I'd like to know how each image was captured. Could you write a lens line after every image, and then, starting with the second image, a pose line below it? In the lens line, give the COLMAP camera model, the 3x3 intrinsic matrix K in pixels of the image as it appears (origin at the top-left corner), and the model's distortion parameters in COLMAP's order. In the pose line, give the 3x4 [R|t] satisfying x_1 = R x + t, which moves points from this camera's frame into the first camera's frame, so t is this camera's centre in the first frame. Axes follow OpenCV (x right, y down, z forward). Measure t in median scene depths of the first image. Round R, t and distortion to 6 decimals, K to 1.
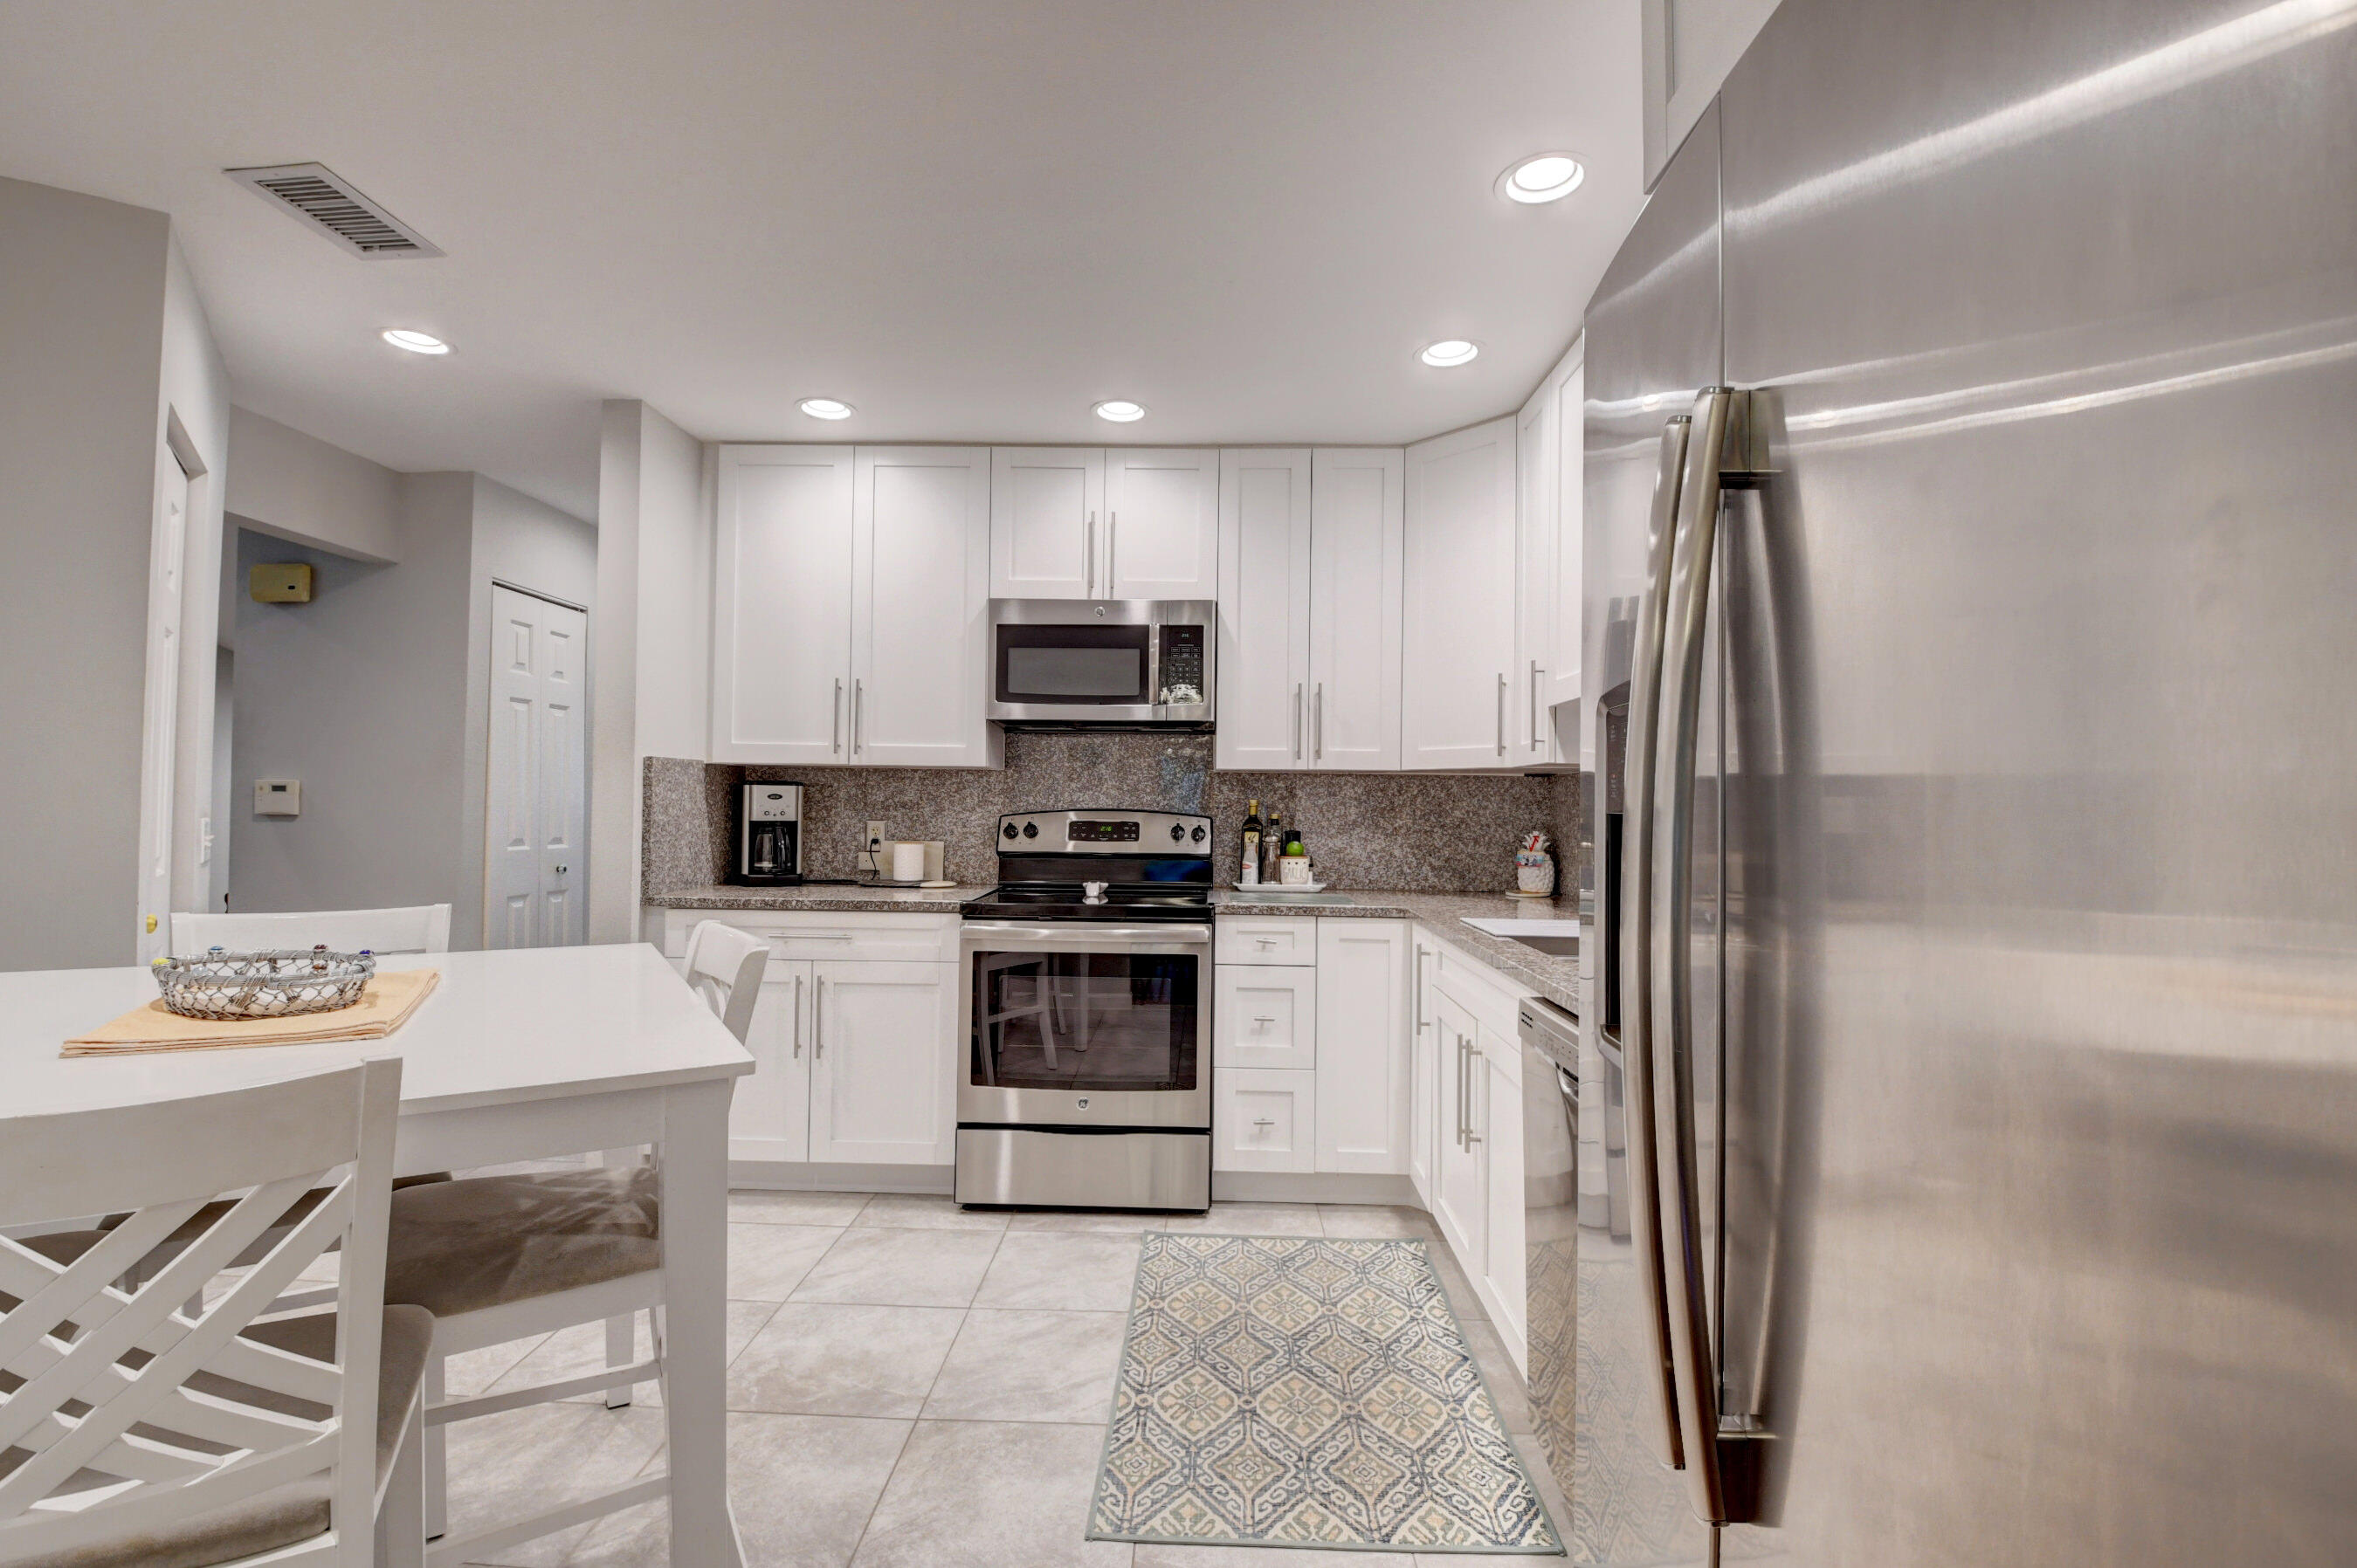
lens RADIAL K [[1045.3, 0, 1176.5], [0, 1045.3, 781.4], [0, 0, 1]] dist [-0.000354, -0.015230]
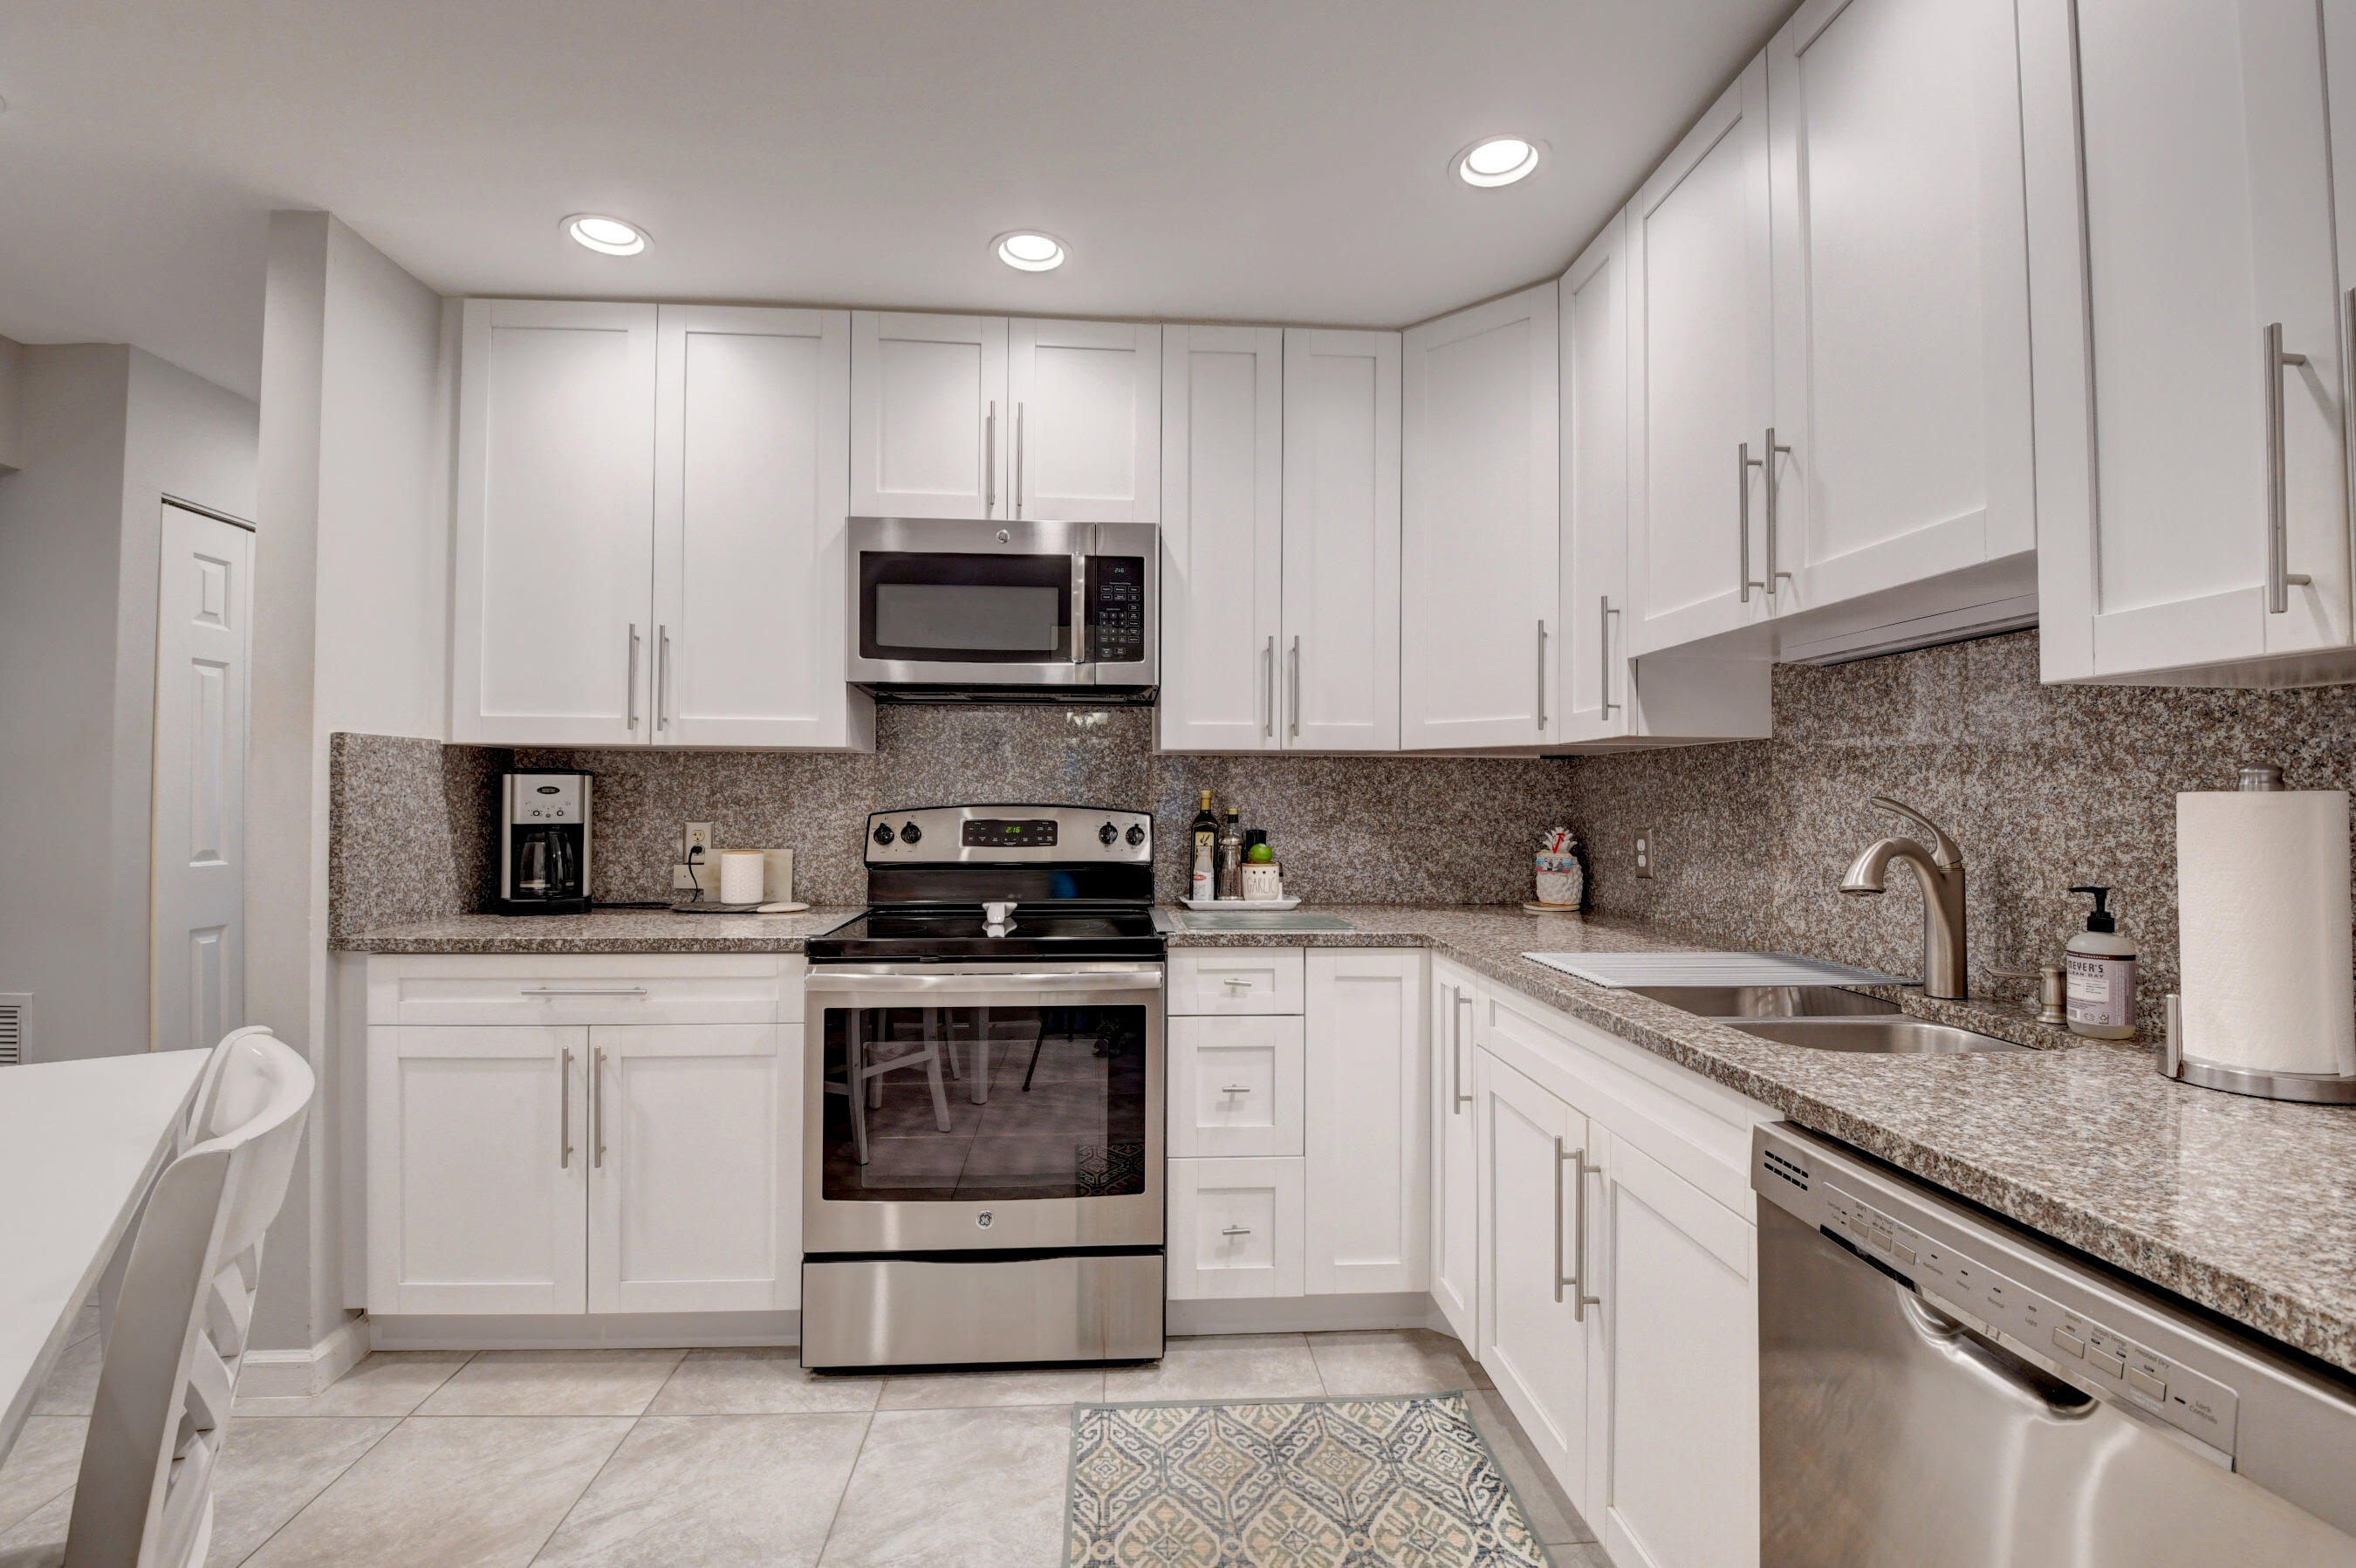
lens RADIAL K [[1045.0, 0, 1176.0], [0, 1045.0, 781.4], [0, 0, 1]] dist [-0.000354, -0.015230]
pose [[0.995175, -0.005982, 0.097932, -0.024863], [0.005417, 0.999967, 0.006032, 0.006704], [-0.097965, -0.005472, 0.995175, 0.249812]]
